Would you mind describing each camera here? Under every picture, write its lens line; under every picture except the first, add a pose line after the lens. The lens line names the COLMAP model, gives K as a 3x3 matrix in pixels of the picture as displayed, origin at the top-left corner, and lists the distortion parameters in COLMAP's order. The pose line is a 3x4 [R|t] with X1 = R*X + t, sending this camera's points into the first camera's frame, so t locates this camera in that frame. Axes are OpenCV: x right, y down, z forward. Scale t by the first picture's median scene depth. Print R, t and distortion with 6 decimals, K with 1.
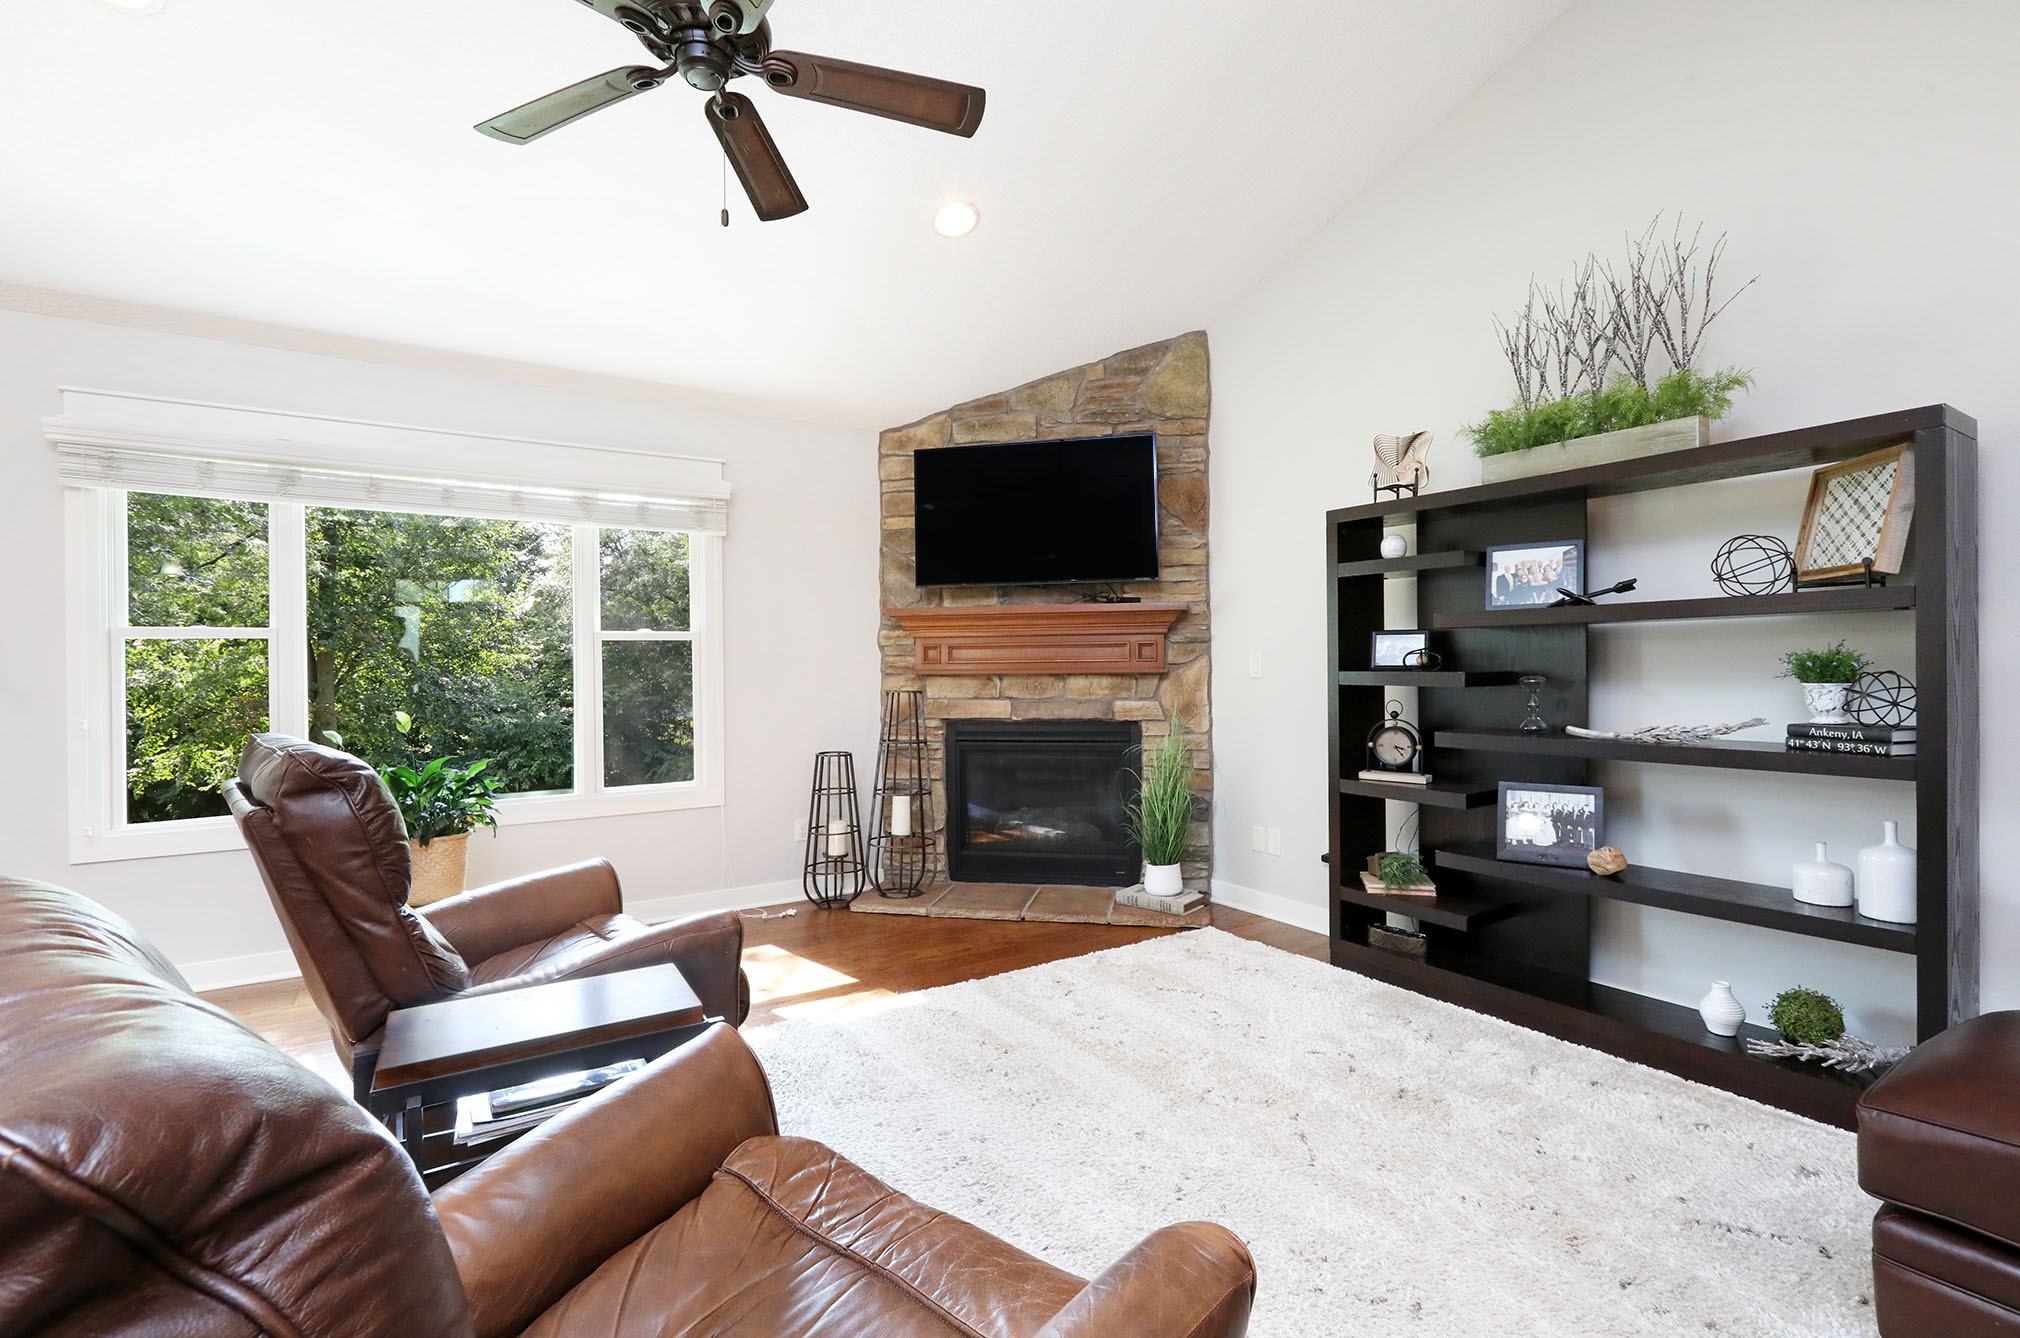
lens RADIAL K [[921.2, 0, 1010.3], [0, 921.2, 661.1], [0, 0, 1]] dist [0.001184, 0.000515]
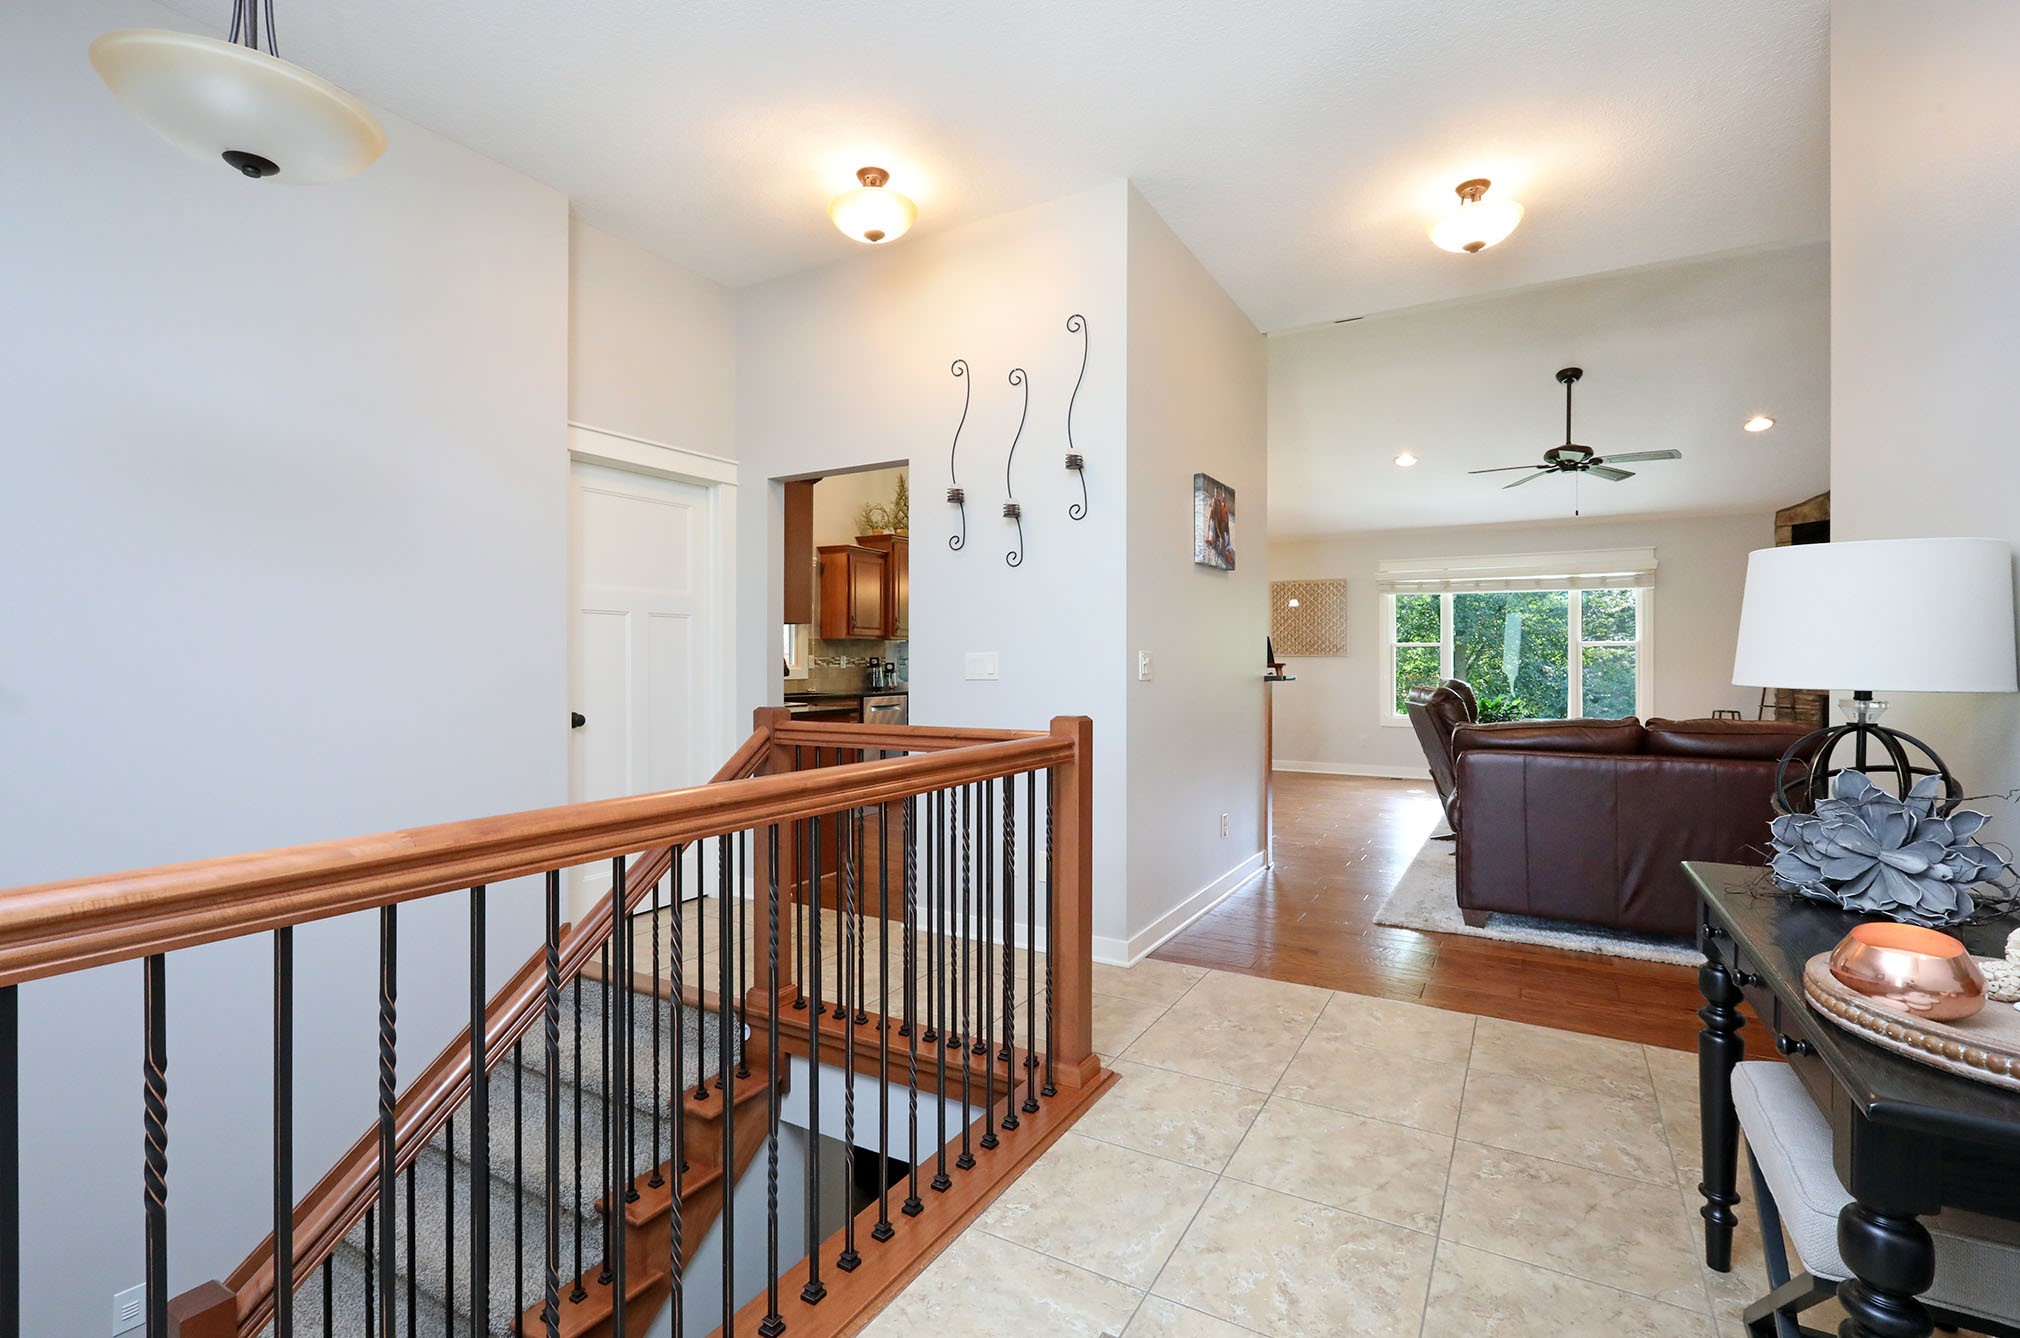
lens RADIAL K [[921.2, 0, 1010.3], [0, 921.2, 661.1], [0, 0, 1]] dist [0.001184, 0.000515]
pose [[0.461043, 0.015751, -0.887238, 0.915942], [-0.006687, 0.999876, 0.014276, -0.011788], [0.887352, -0.000649, 0.461092, -1.232921]]
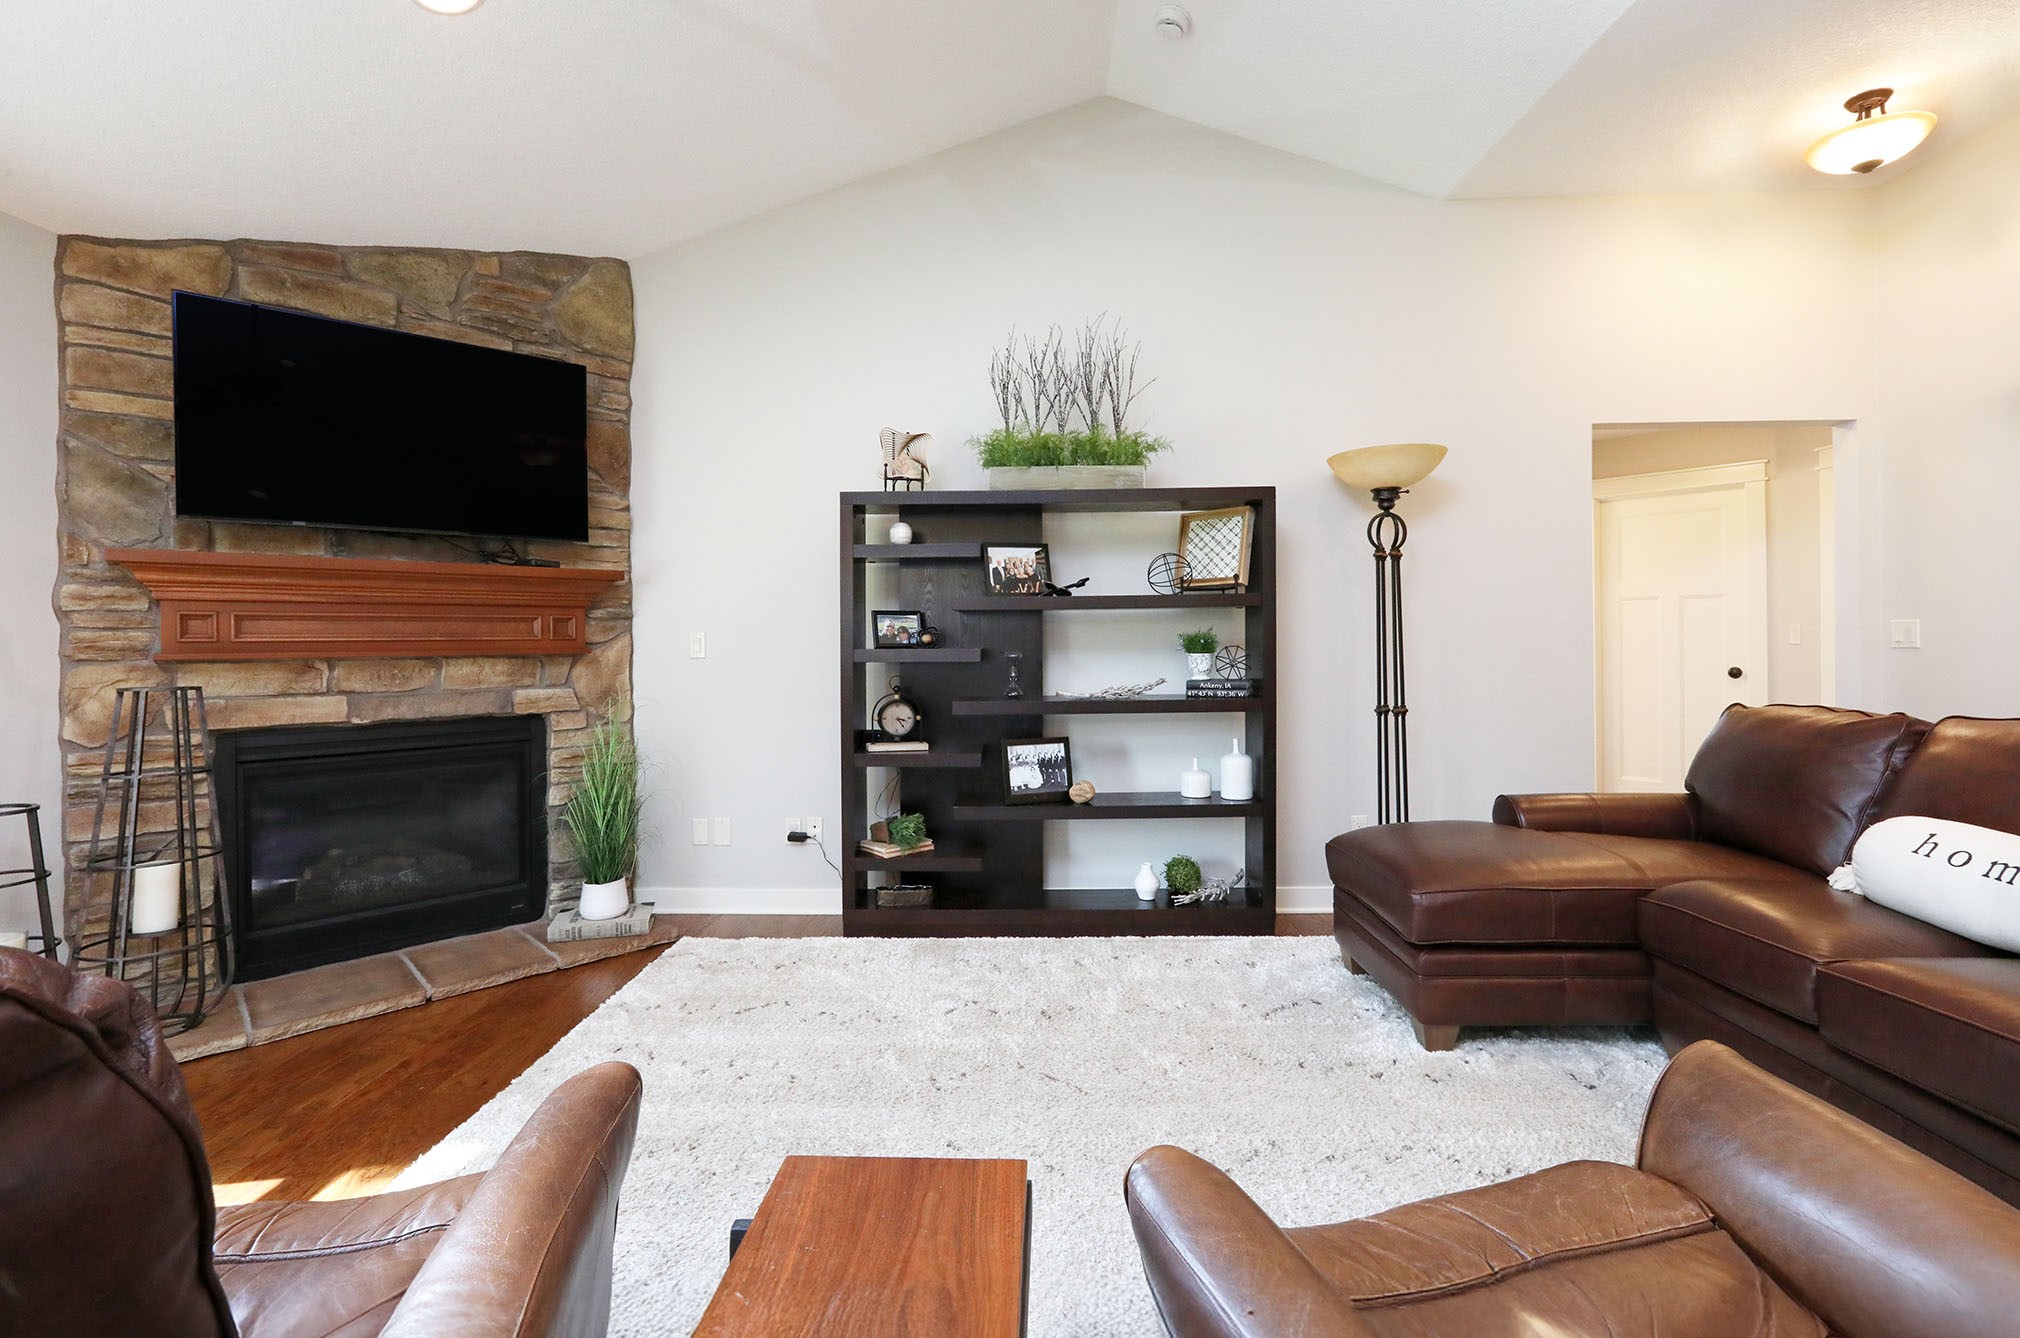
lens RADIAL K [[906.0, 0, 1004.9], [0, 906.0, 640.3], [0, 0, 1]] dist [-0.002568, 0.000293]
pose [[0.565457, 0.005602, 0.824759, -0.381941], [0.000994, 0.999972, -0.007473, 0.008993], [-0.824777, 0.005046, 0.565435, 0.286769]]
